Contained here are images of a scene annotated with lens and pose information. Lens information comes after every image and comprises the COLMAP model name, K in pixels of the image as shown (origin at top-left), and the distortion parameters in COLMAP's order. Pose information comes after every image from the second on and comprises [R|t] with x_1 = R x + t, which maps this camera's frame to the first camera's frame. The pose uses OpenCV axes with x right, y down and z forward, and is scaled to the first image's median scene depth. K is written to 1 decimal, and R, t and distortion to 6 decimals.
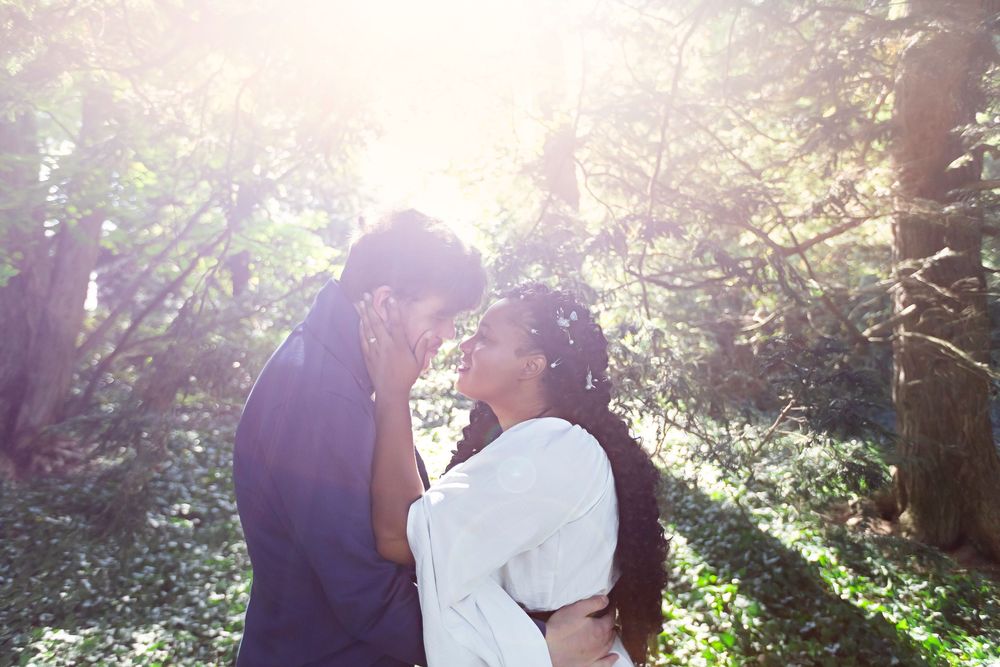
lens RADIAL K [[684.5, 0, 500.0], [0, 684.5, 333.5], [0, 0, 1]] dist [0.041340, -0.000077]
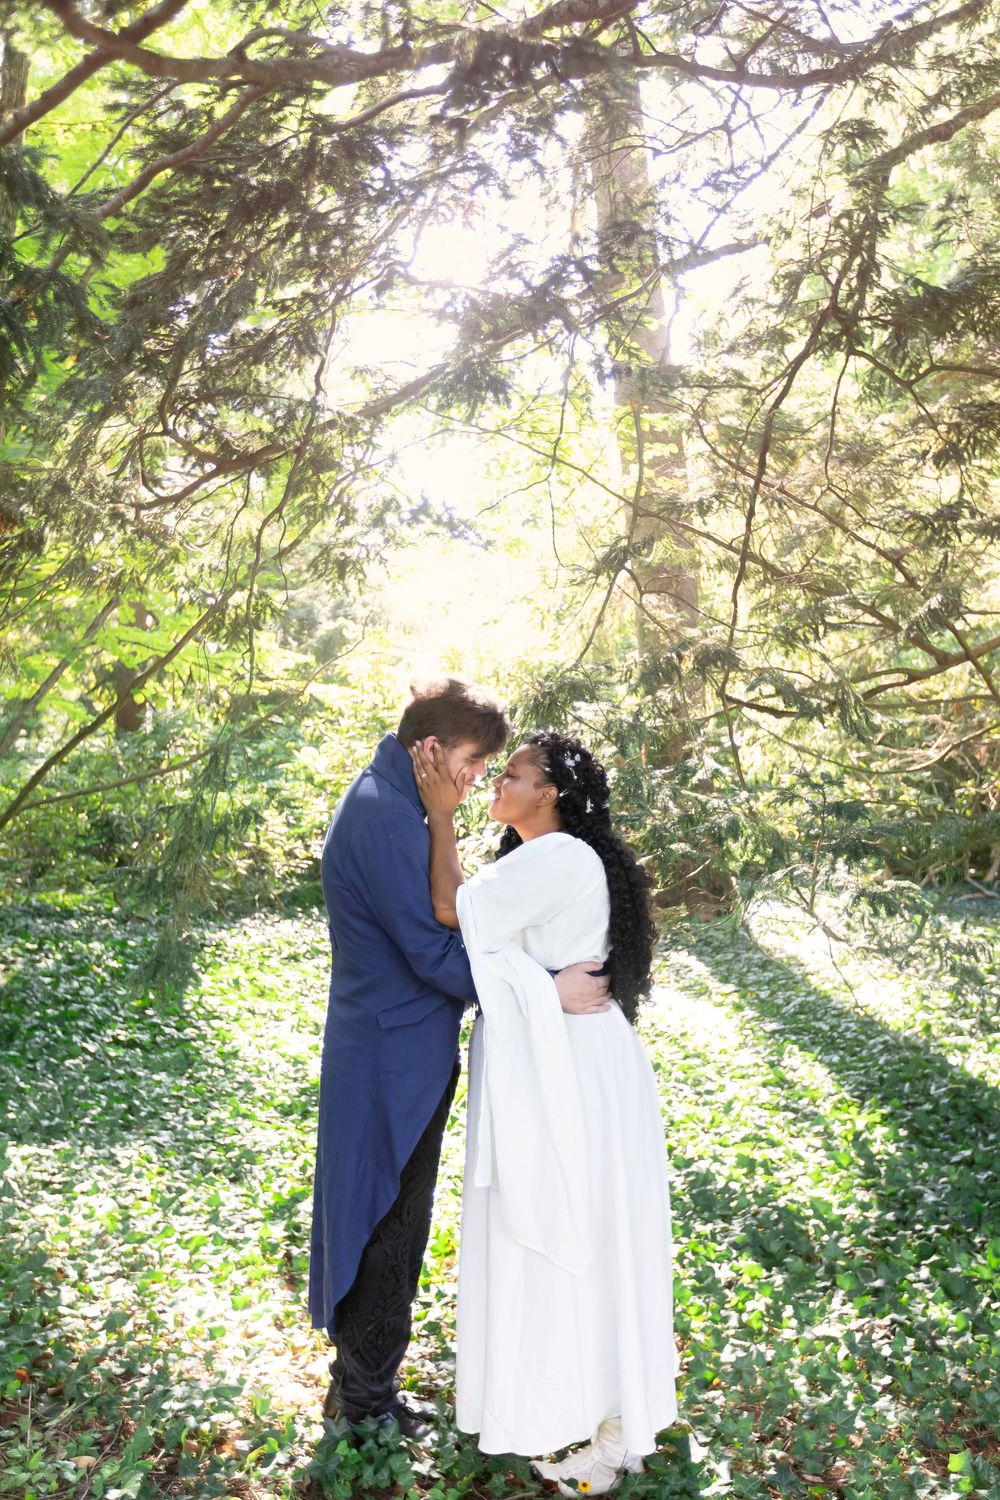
lens RADIAL K [[1206.0, 0, 500.0], [0, 1206.0, 750.0], [0, 0, 1]] dist [-0.001089, -0.000240]
pose [[0.997814, -0.018201, -0.063534, 0.055369], [0.016279, 0.999398, -0.030637, 0.014836], [0.064053, 0.029536, 0.997509, -0.691008]]
